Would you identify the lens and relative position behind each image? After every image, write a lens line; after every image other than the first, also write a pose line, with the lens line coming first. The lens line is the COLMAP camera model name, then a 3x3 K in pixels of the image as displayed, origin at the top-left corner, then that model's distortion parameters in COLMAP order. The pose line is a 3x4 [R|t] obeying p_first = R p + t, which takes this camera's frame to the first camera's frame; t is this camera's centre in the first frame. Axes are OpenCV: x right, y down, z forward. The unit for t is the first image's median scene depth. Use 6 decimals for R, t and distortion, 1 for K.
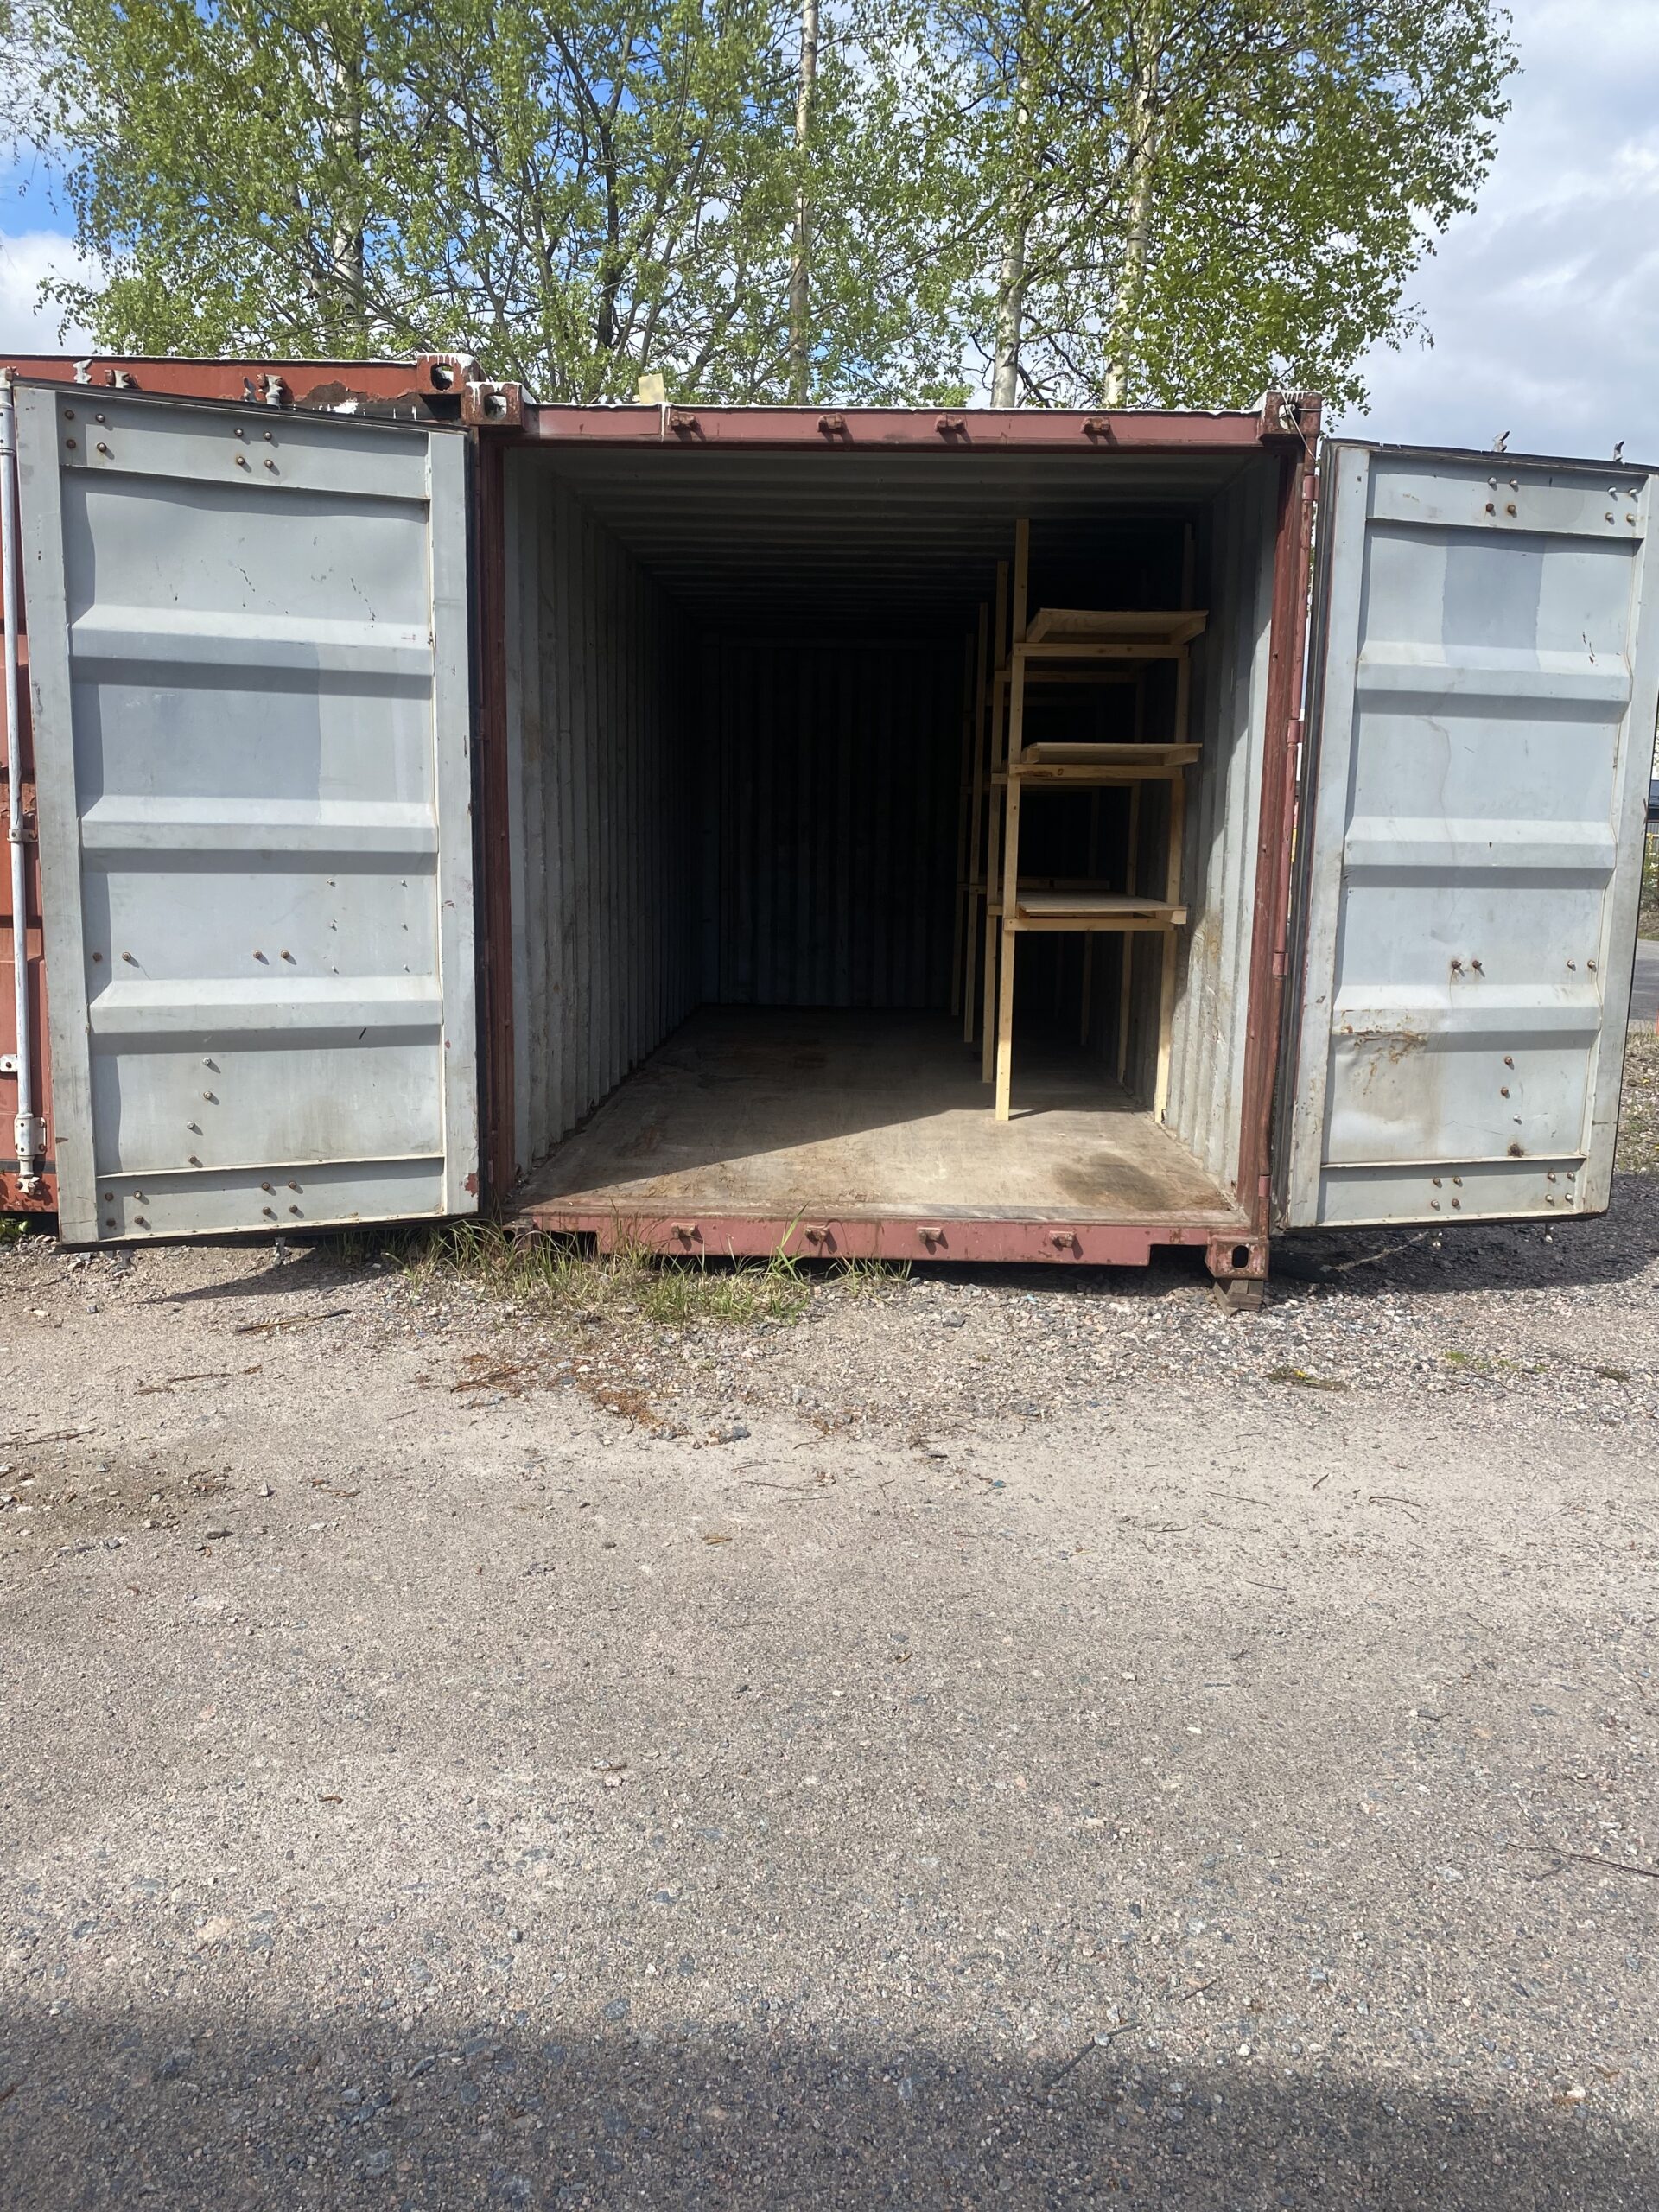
lens RADIAL K [[1754.5, 0, 809.5], [0, 1754.5, 1108.6], [0, 0, 1]] dist [0.108880, -0.243318]
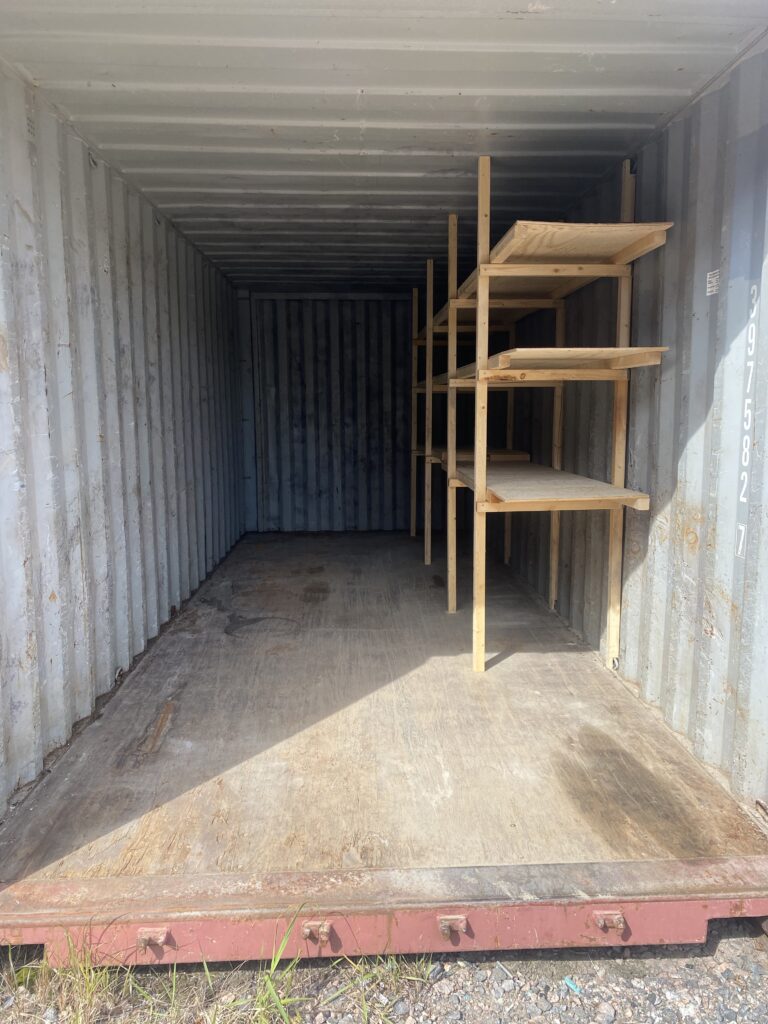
lens RADIAL K [[814.0, 0, 380.5], [0, 814.0, 505.2], [0, 0, 1]] dist [0.002080, 0.004552]
pose [[0.997157, -0.029867, 0.069183, 0.013441], [0.032361, 0.998856, -0.035216, -0.115023], [-0.068052, 0.037355, 0.996982, 0.608813]]
